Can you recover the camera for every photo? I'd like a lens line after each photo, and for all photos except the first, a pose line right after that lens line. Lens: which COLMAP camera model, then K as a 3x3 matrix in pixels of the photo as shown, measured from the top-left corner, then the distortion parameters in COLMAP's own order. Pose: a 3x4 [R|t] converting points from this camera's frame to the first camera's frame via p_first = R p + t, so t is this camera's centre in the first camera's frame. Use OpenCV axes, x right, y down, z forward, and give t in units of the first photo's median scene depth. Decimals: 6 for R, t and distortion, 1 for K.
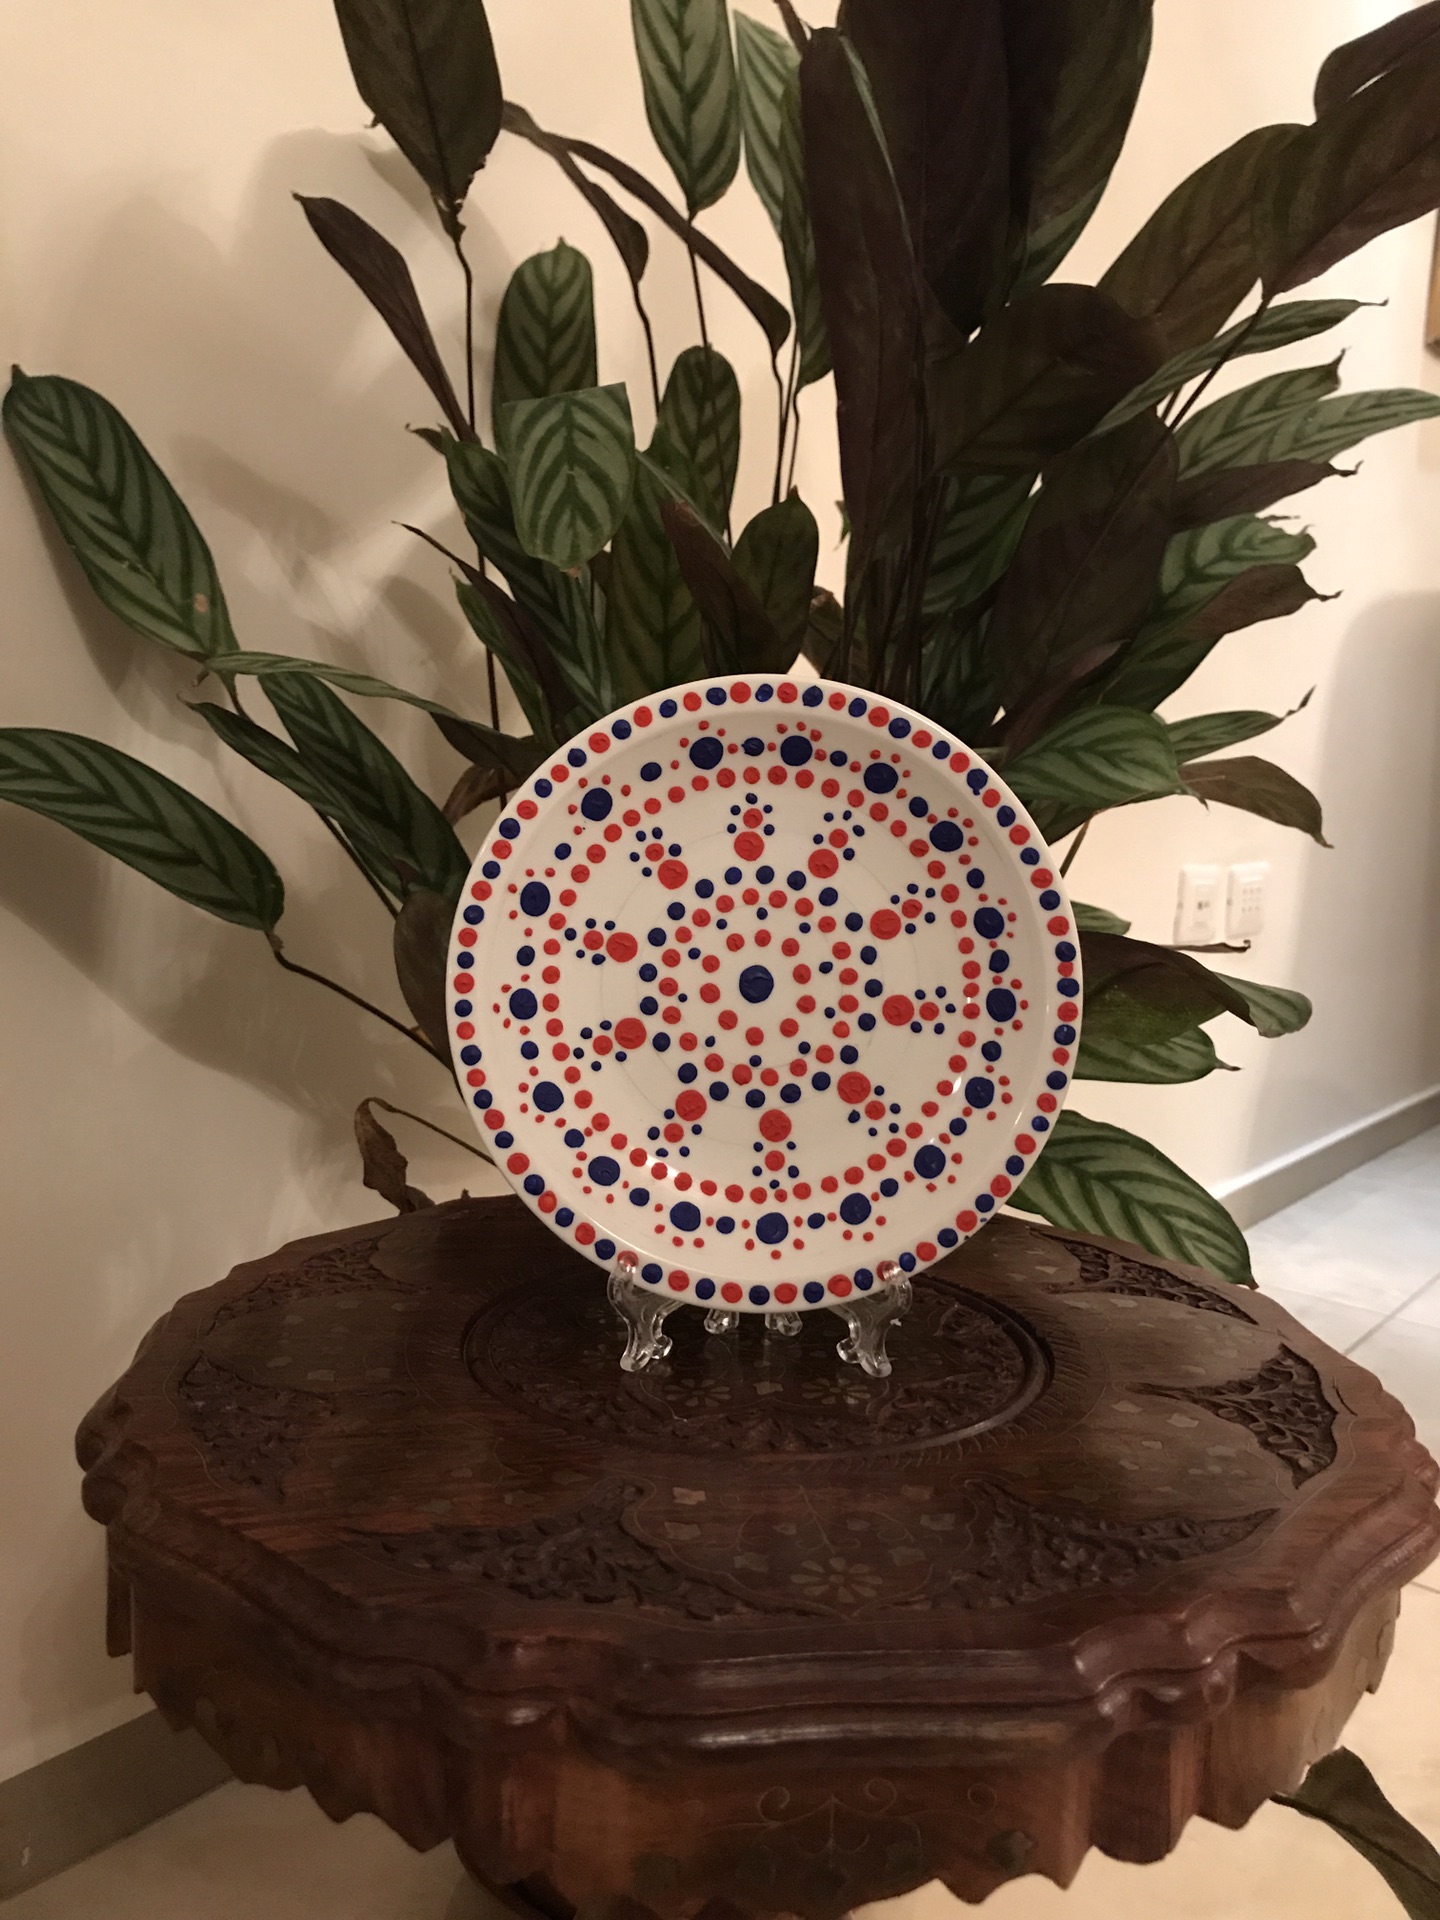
lens RADIAL K [[1576.1, 0, 718.9], [0, 1576.1, 959.1], [0, 0, 1]] dist [0.010149, -0.002002]
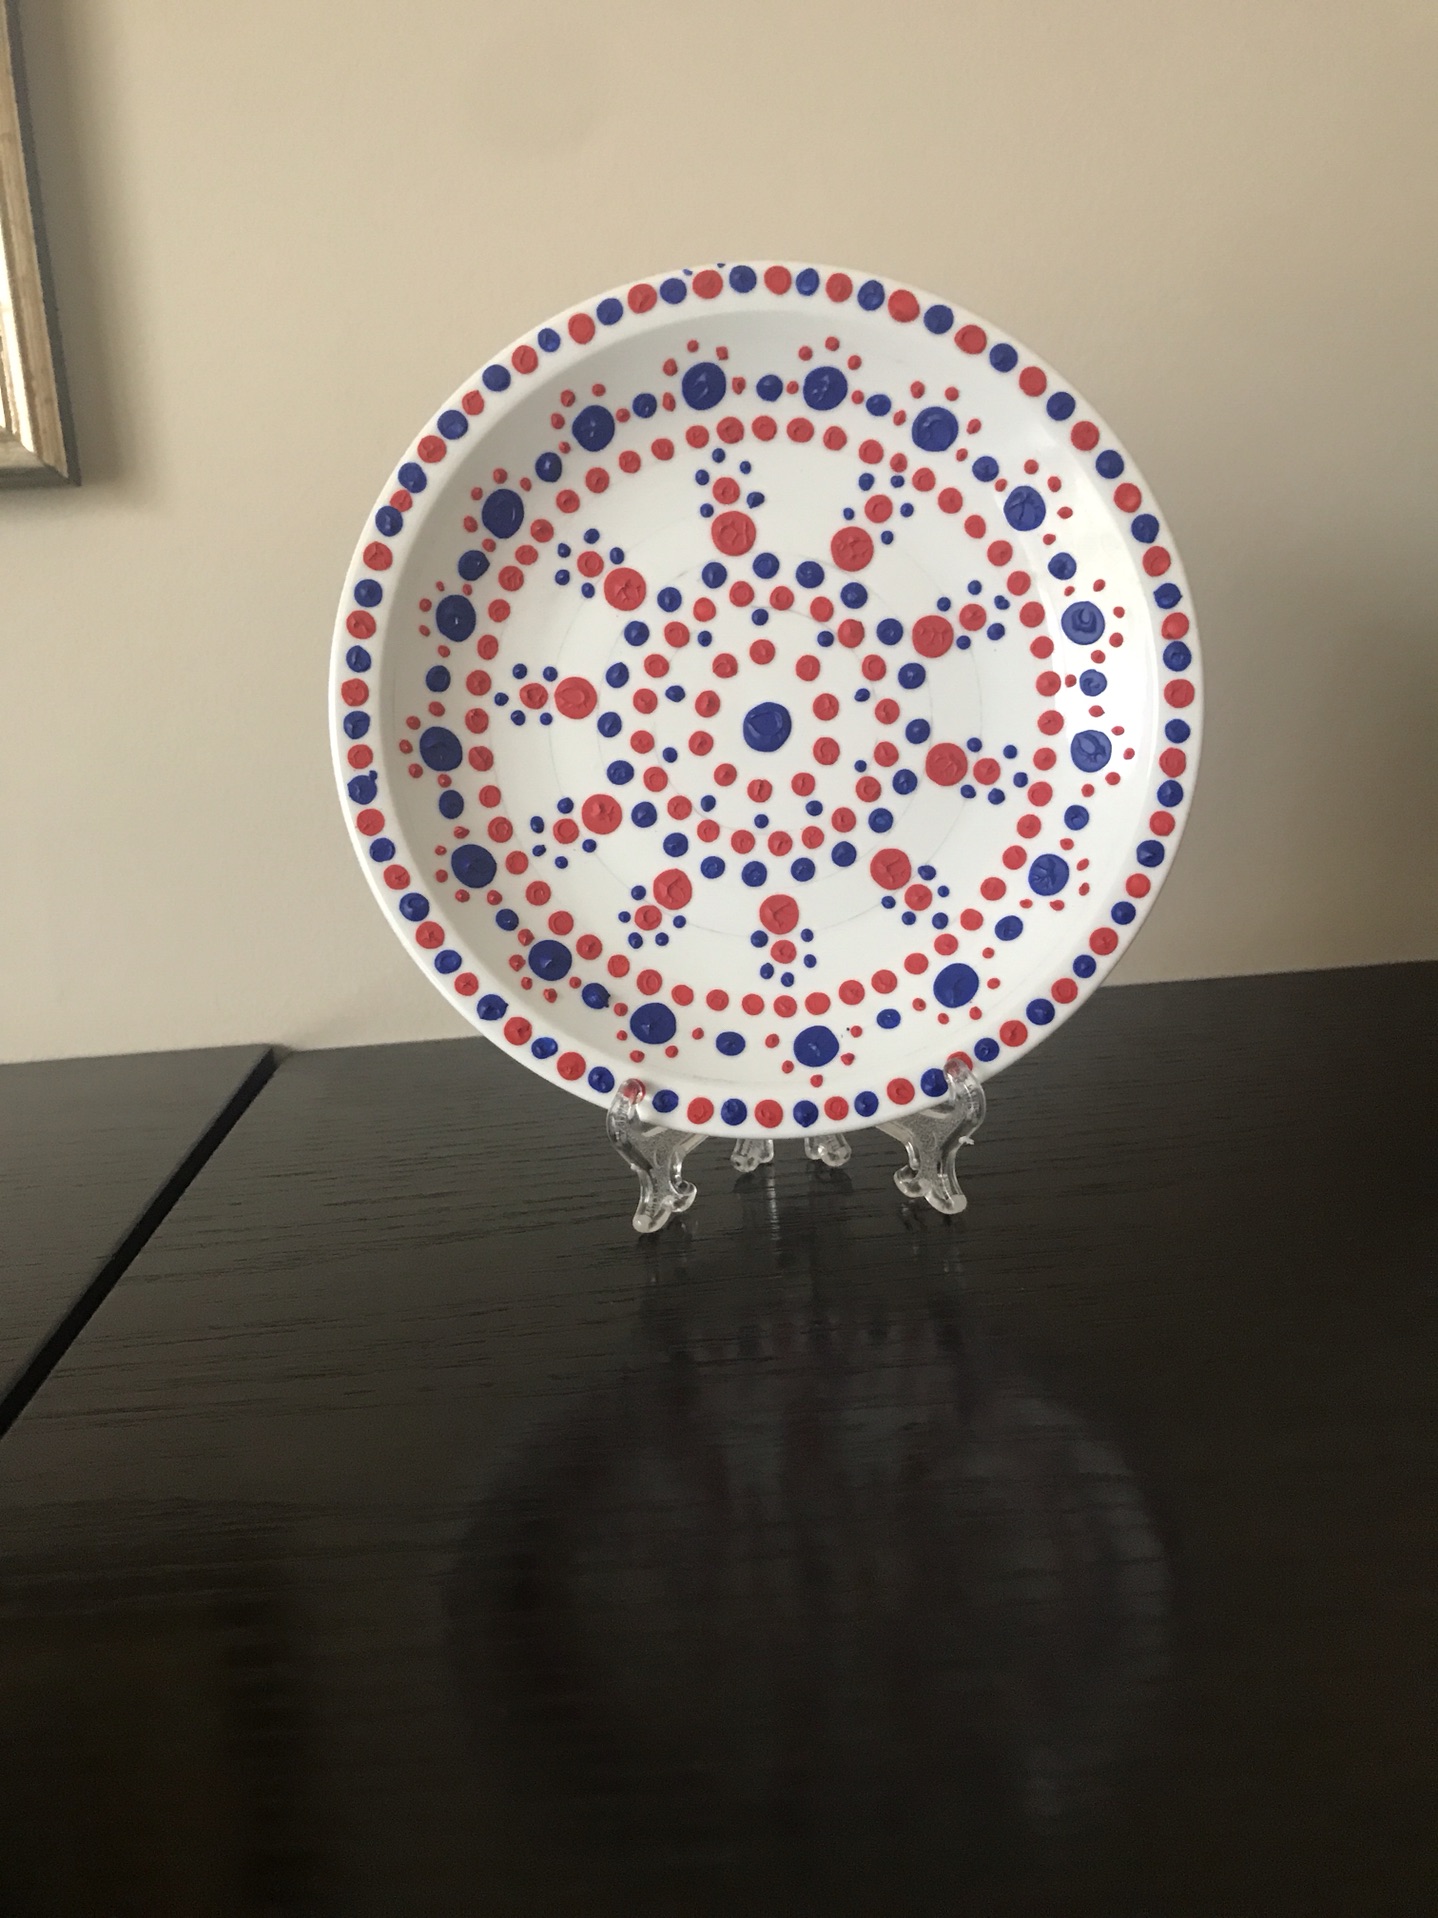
lens RADIAL K [[1574.5, 0, 724.3], [0, 1574.5, 966.5], [0, 0, 1]] dist [0.010149, -0.002002]
pose [[-0.836348, -0.546797, -0.039185, 0.008243], [0.547833, -0.836263, -0.023292, -0.072335], [-0.020033, -0.040947, 0.998960, 0.262862]]
